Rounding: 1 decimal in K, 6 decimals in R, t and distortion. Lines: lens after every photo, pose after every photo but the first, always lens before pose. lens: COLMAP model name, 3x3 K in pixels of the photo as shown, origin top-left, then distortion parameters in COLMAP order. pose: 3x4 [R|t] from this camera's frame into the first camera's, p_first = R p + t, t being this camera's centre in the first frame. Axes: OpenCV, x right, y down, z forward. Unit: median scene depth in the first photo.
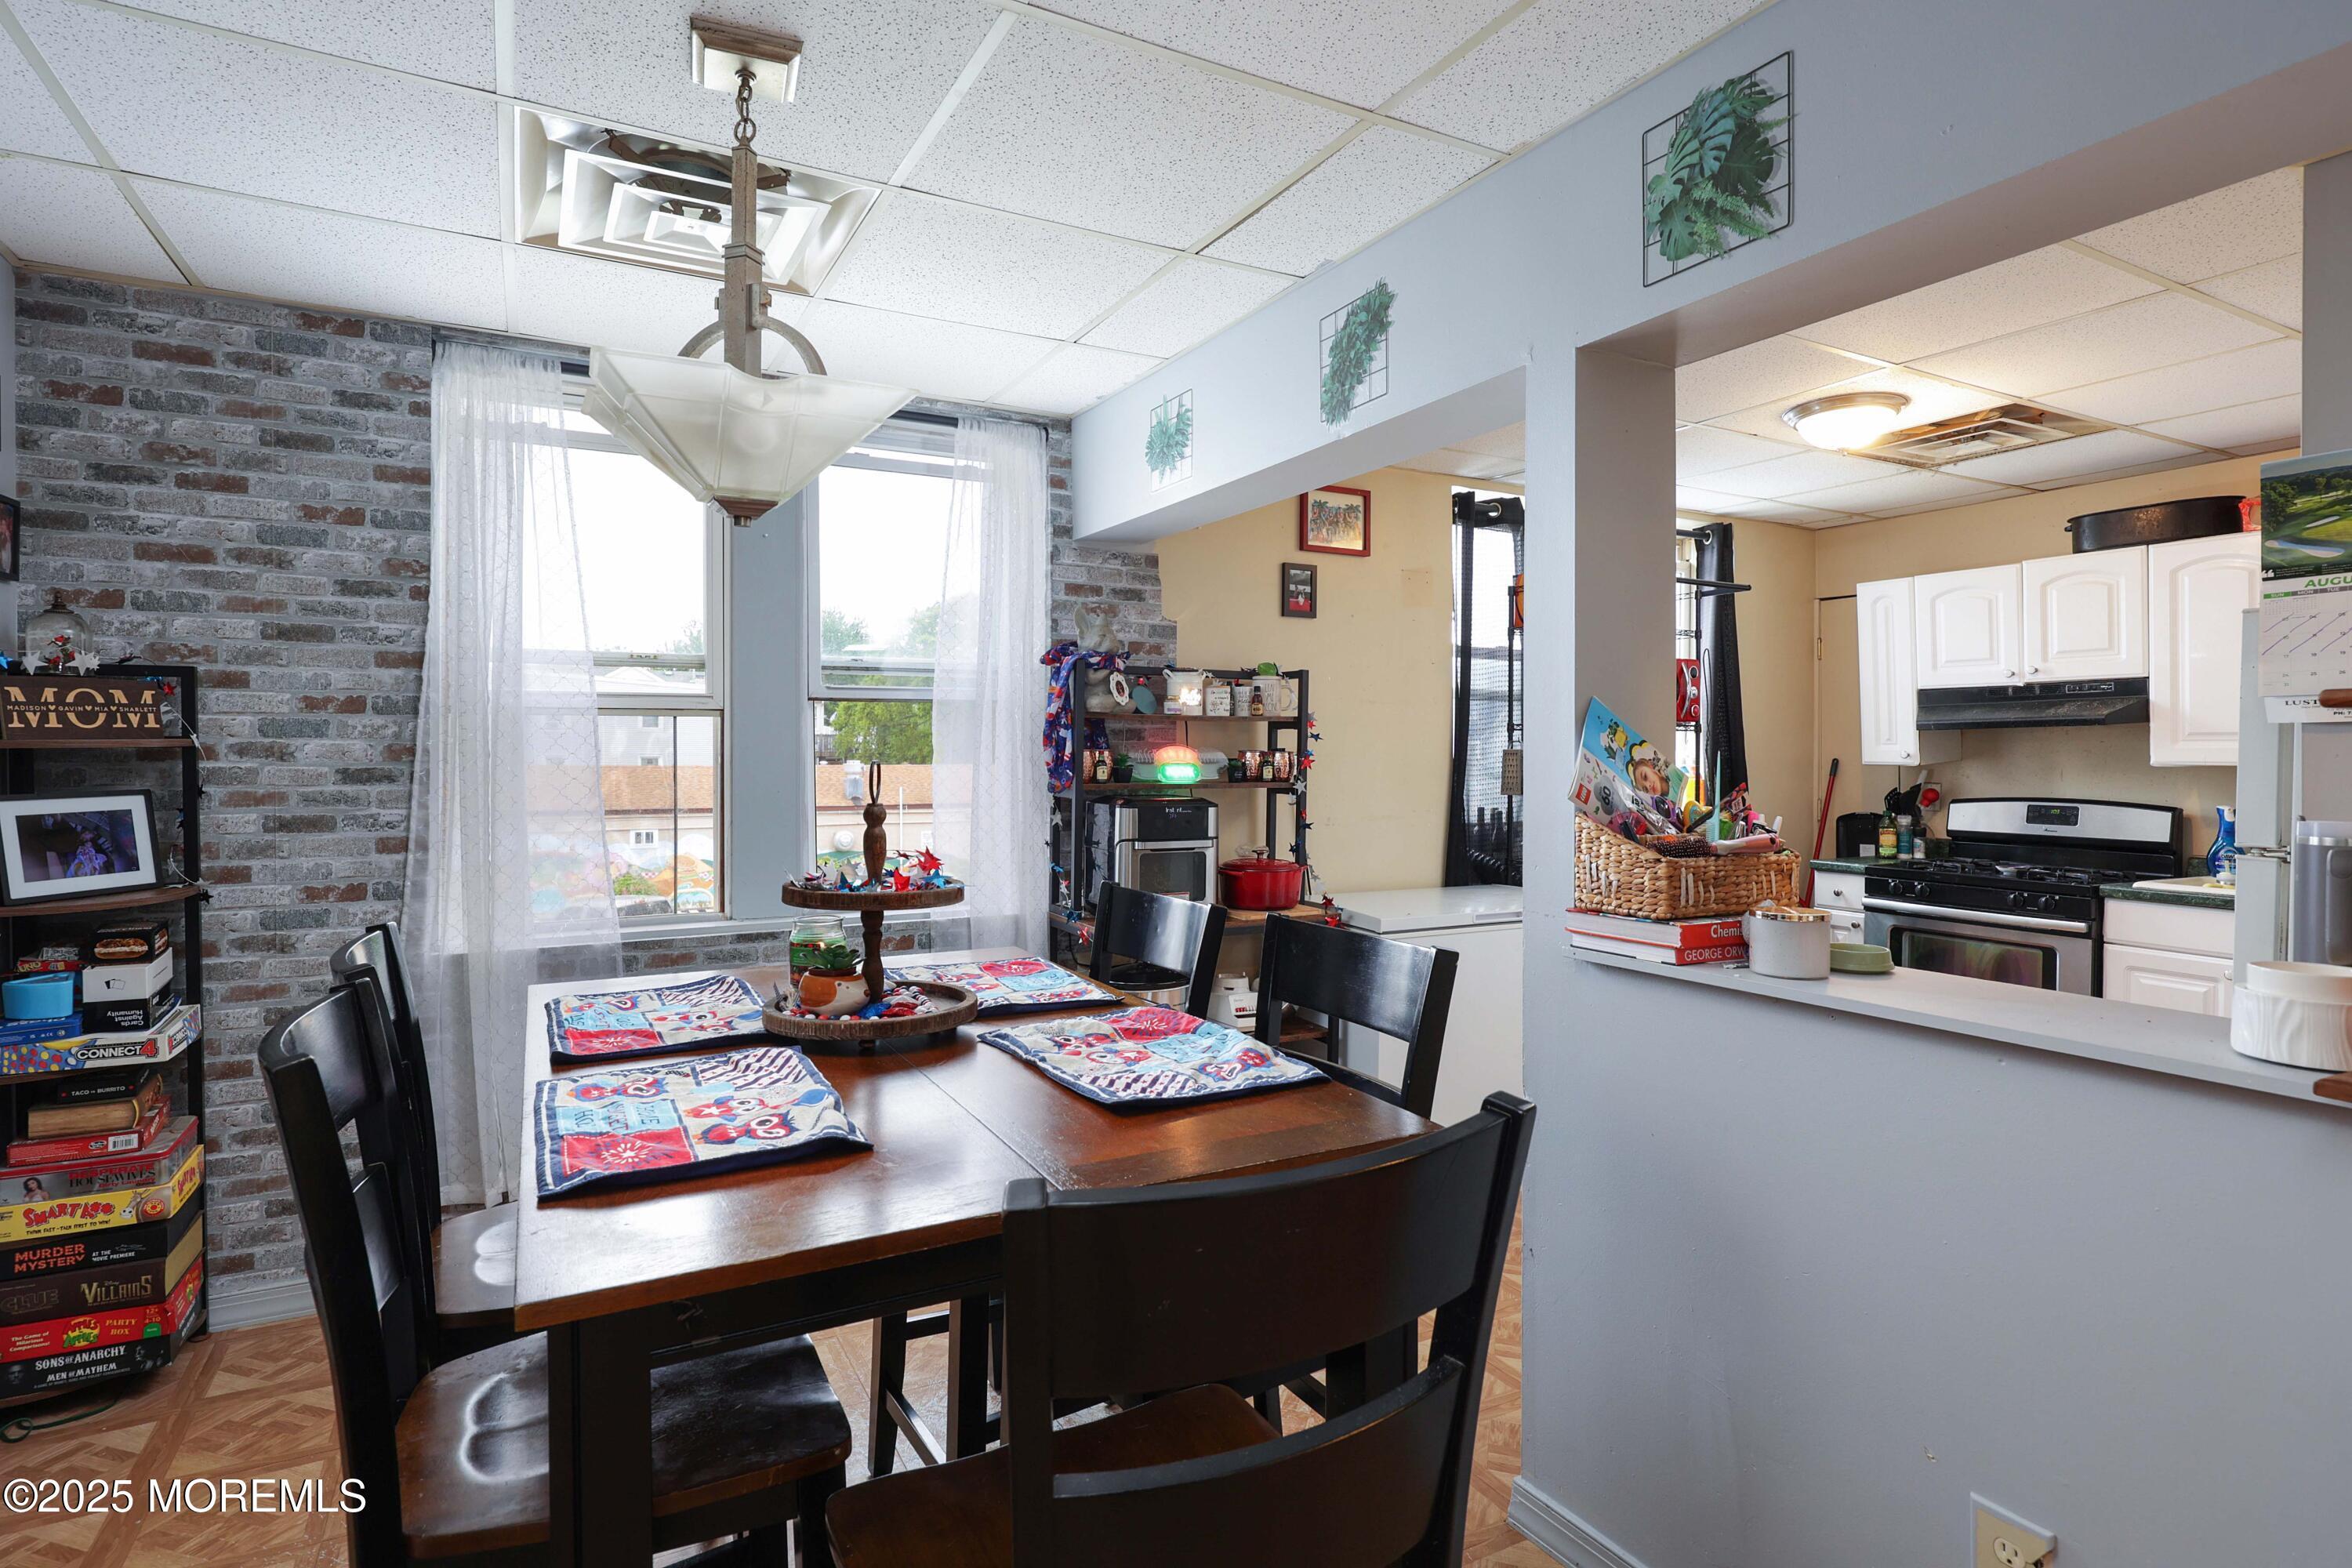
lens RADIAL K [[1195.3, 0, 1176.0], [0, 1195.3, 784.0], [0, 0, 1]] dist [-0.000156, -0.000124]
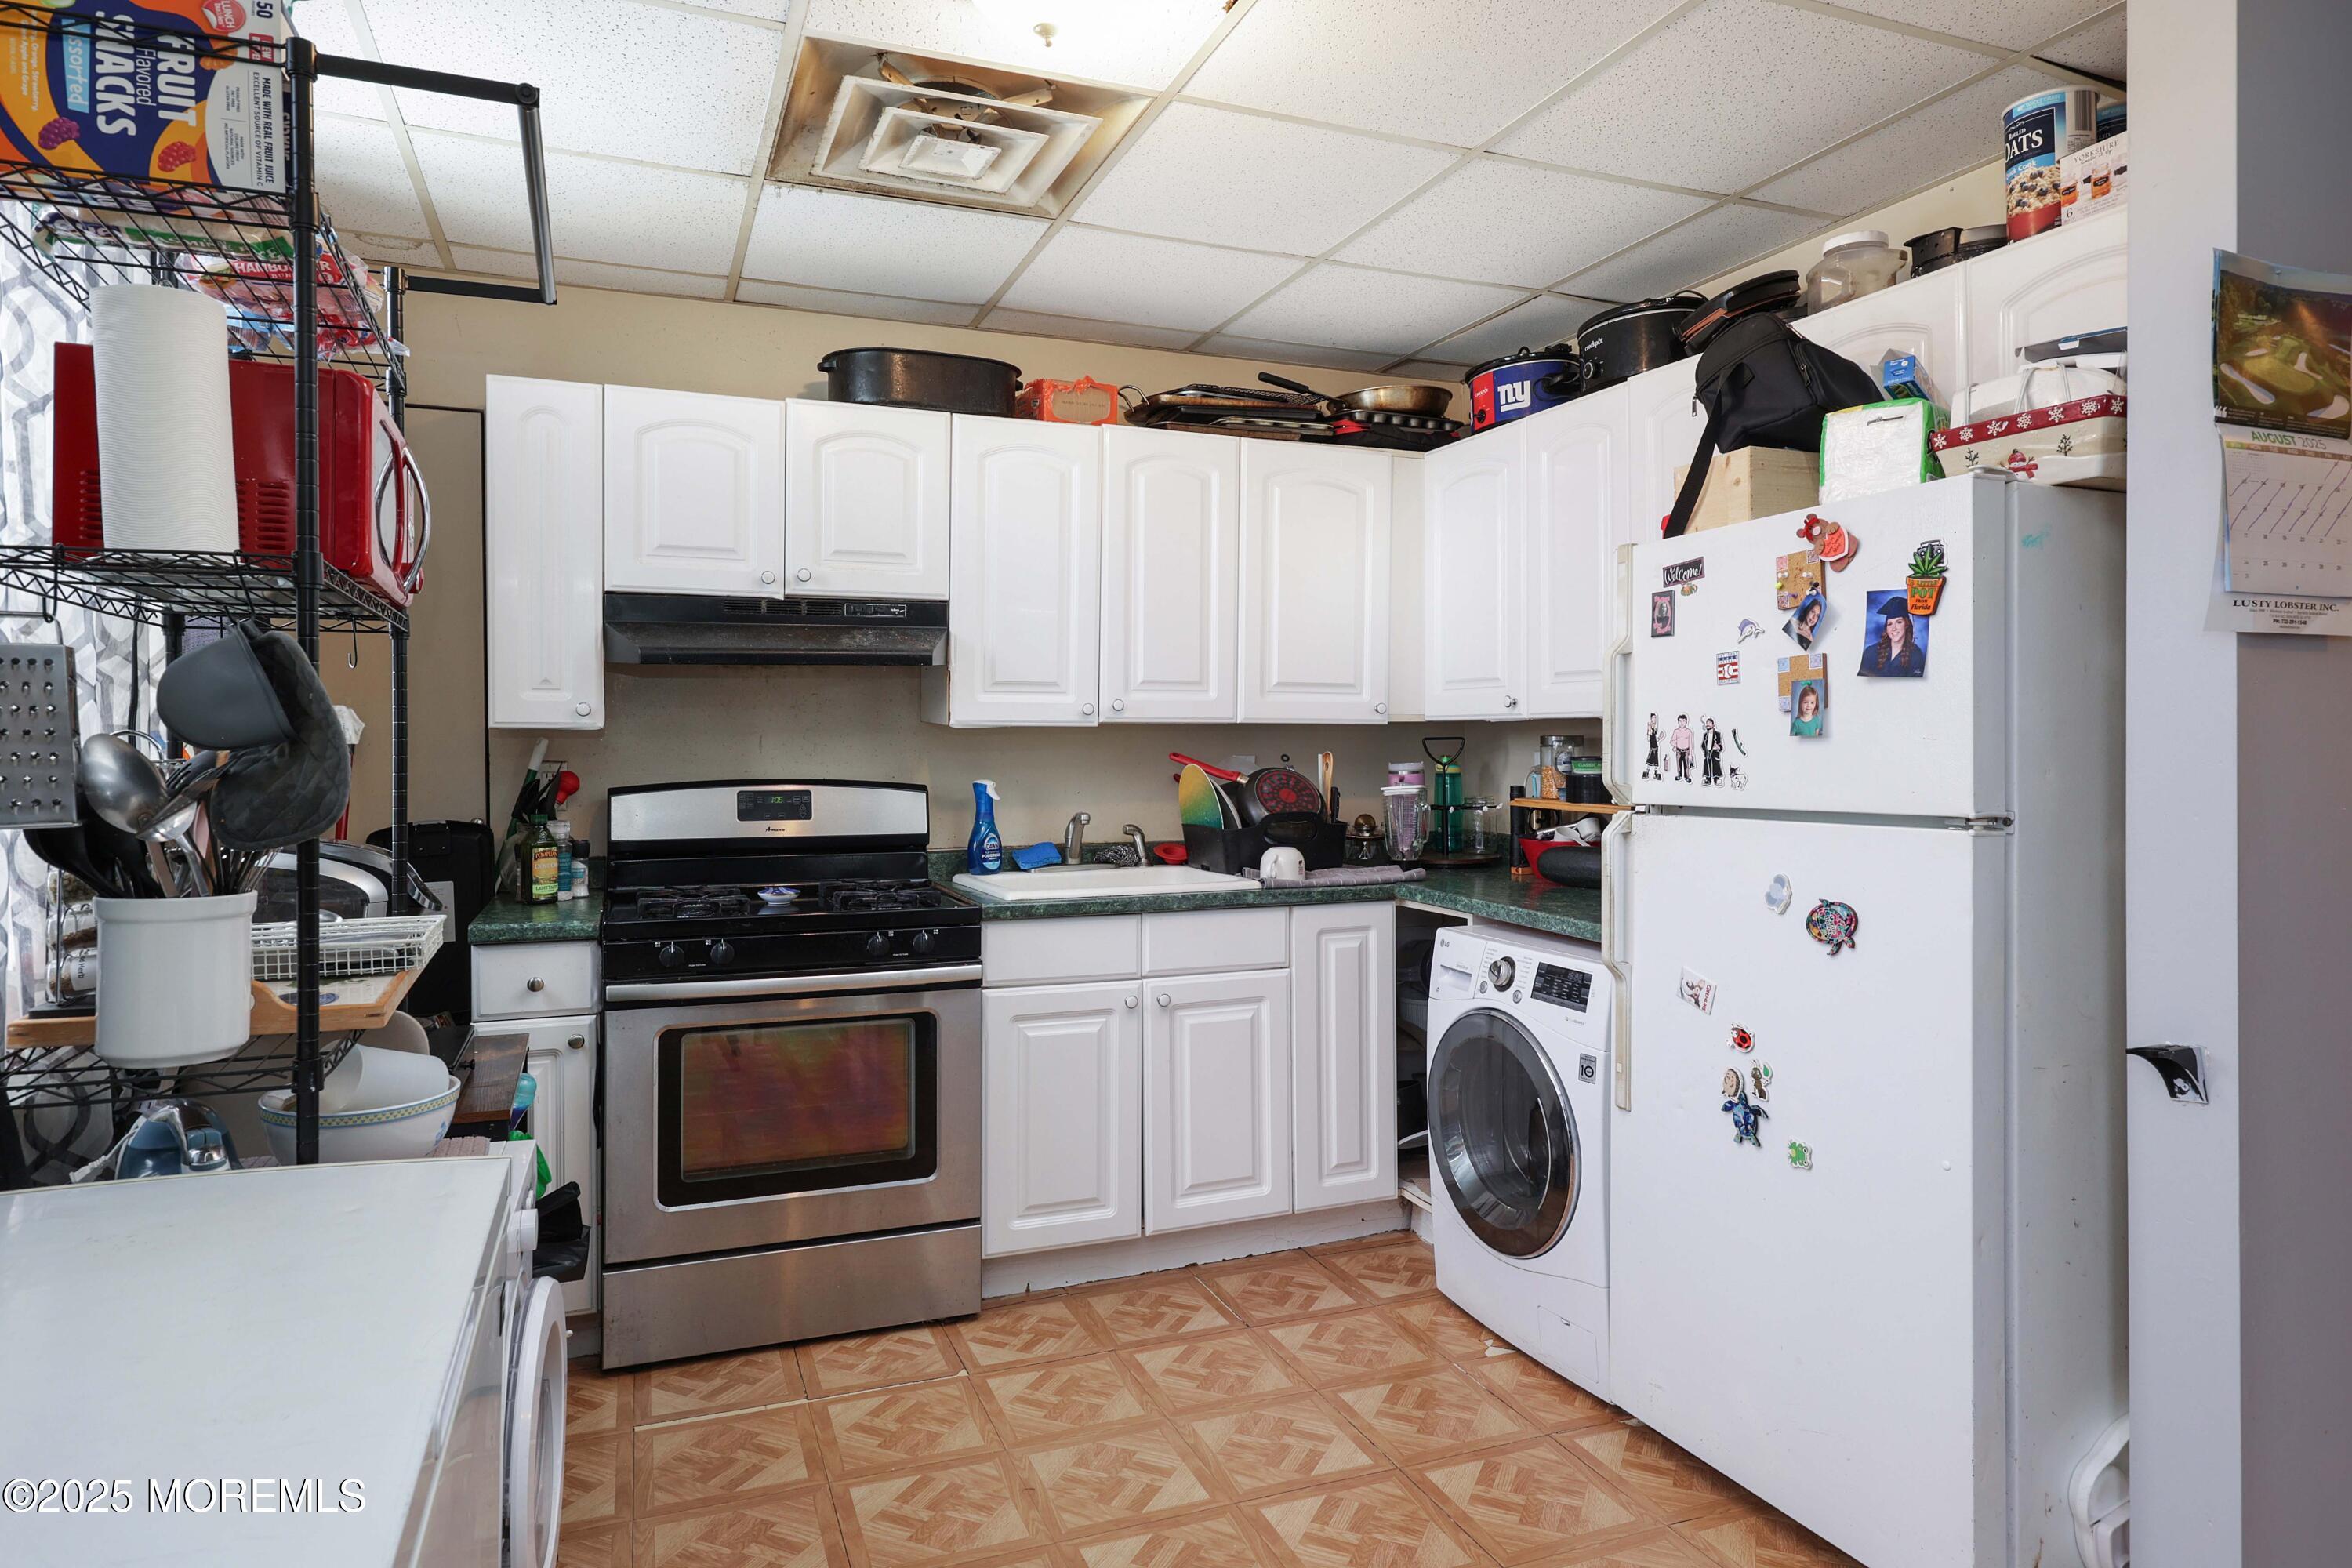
lens RADIAL K [[1400.2, 0, 1176.0], [0, 1400.2, 784.0], [0, 0, 1]] dist [-0.002769, -0.000299]
pose [[0.128766, -0.039332, 0.990895, 0.013076], [0.024819, 0.999028, 0.036429, -0.007493], [-0.991364, 0.019902, 0.129617, 0.678895]]
